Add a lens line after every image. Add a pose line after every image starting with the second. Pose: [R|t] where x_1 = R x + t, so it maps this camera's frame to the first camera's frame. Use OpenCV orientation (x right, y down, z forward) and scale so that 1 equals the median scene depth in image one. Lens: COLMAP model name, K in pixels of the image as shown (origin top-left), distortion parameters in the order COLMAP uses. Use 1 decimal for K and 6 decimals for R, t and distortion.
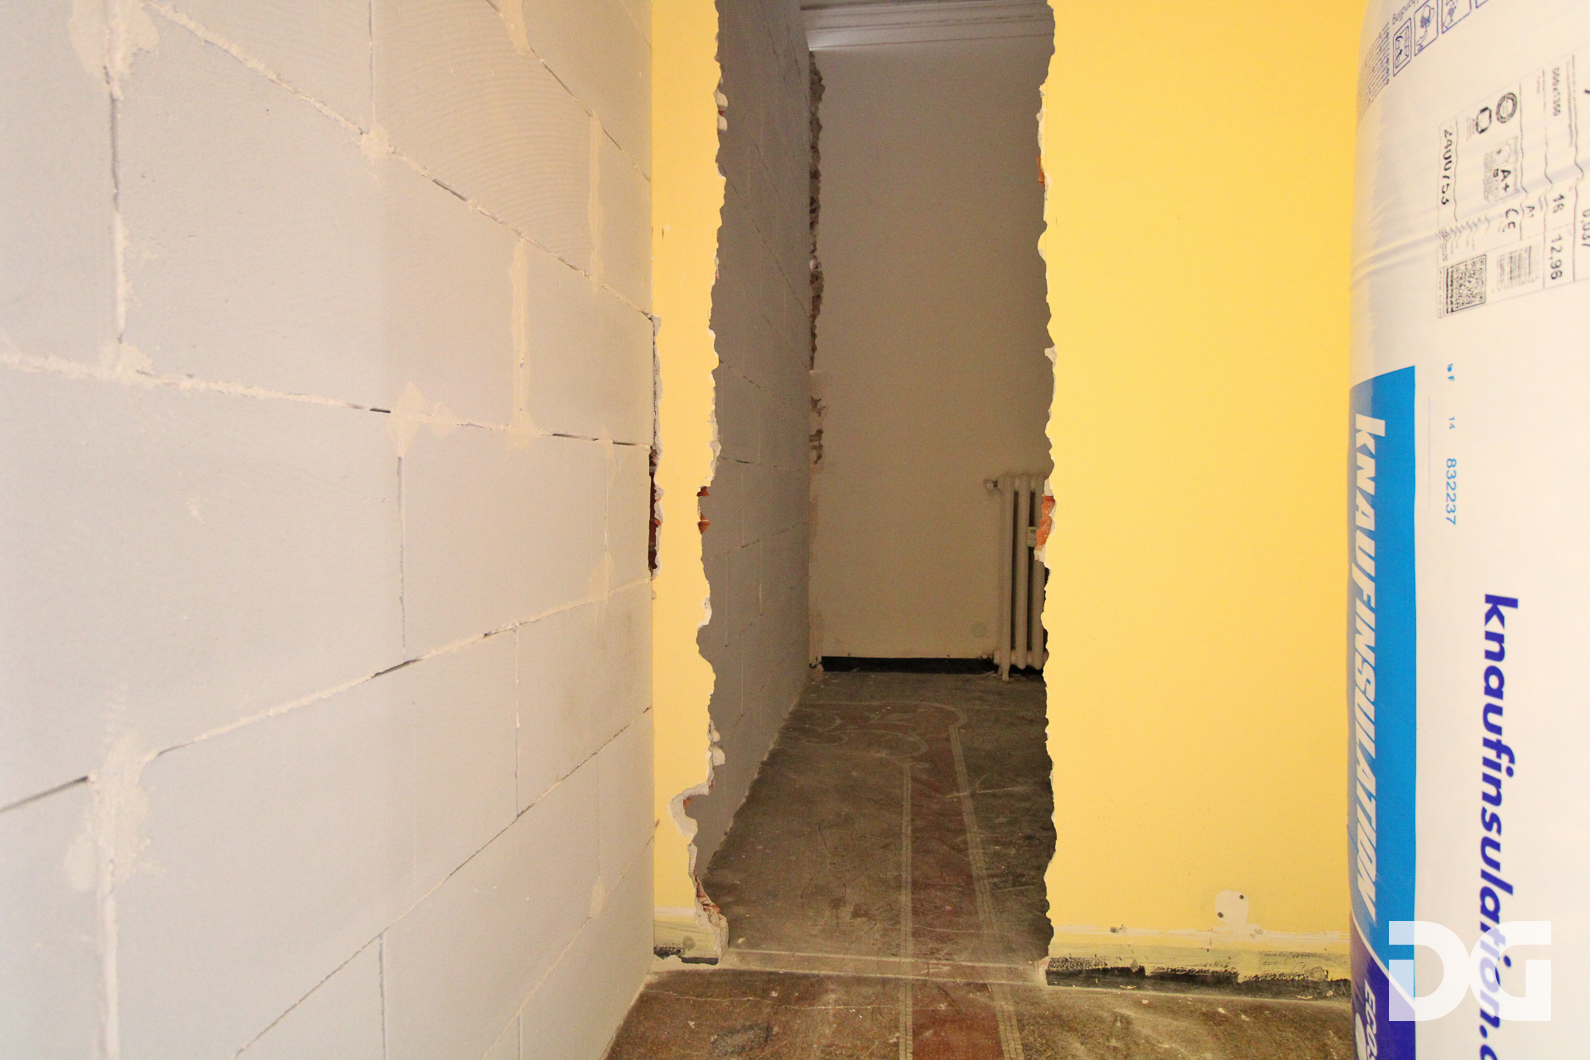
lens RADIAL K [[951.3, 0, 820.2], [0, 951.3, 498.0], [0, 0, 1]] dist [0.007537, -0.010836]
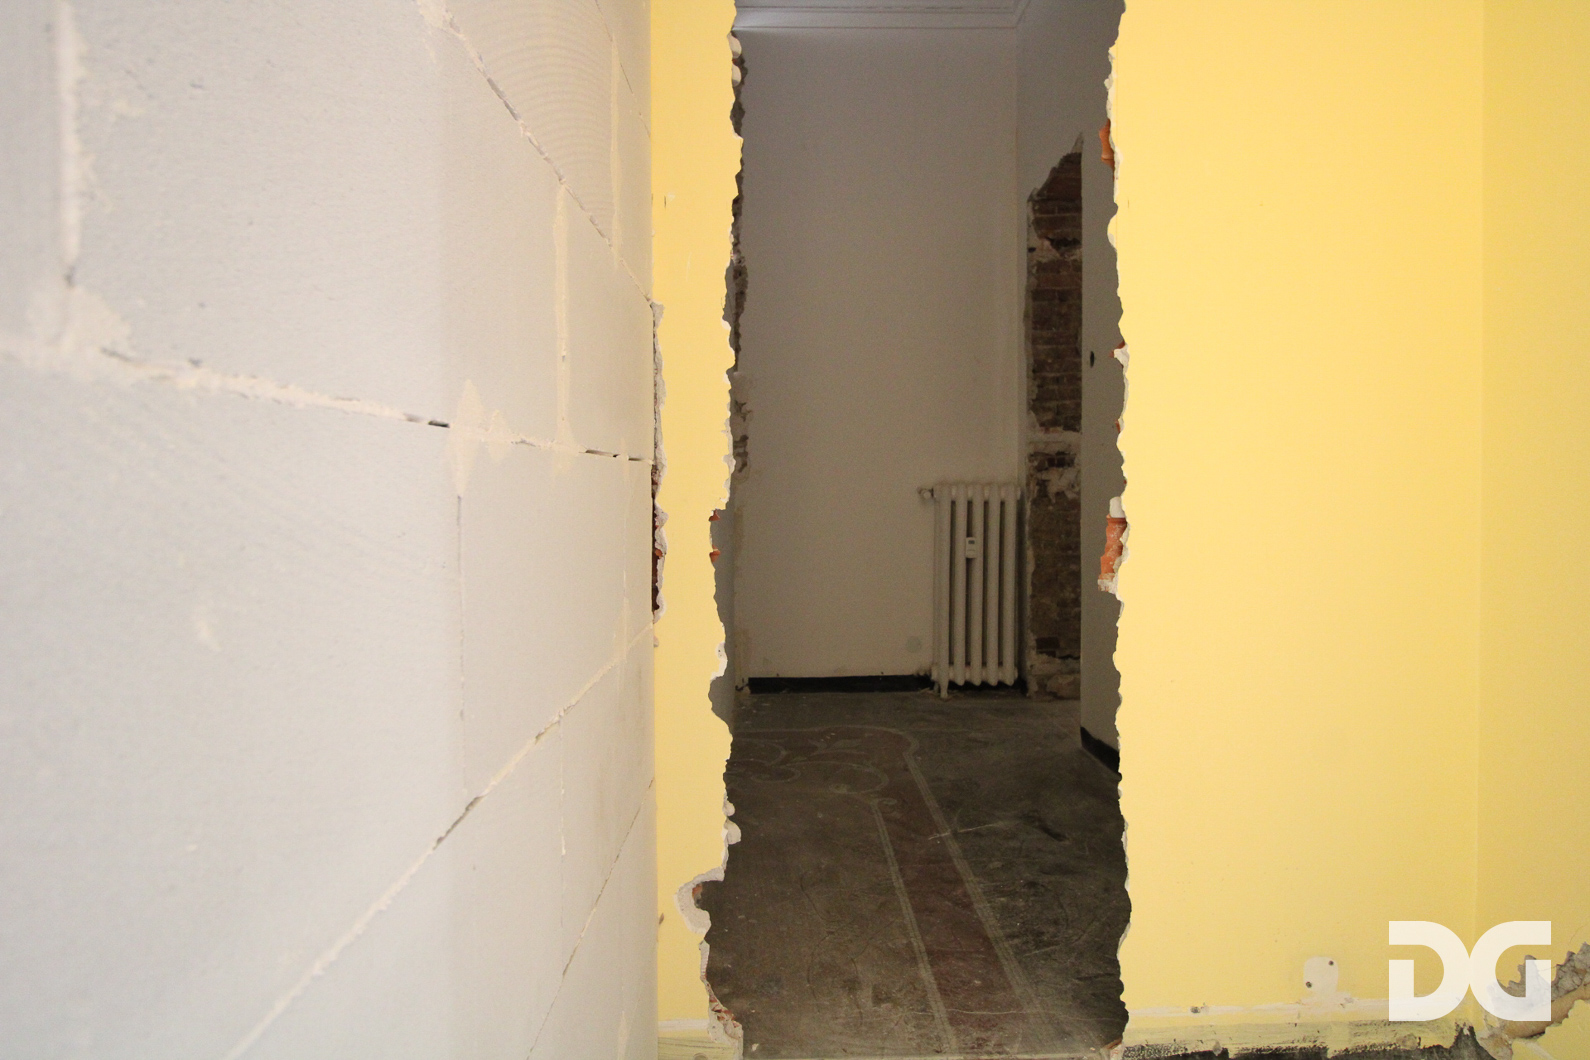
lens RADIAL K [[951.3, 0, 820.2], [0, 951.3, 498.0], [0, 0, 1]] dist [0.007537, -0.010836]
pose [[0.990509, -0.006331, 0.137302, -0.147270], [0.006738, 0.999974, -0.002498, -0.019450], [-0.137283, 0.003399, 0.990526, 0.166459]]
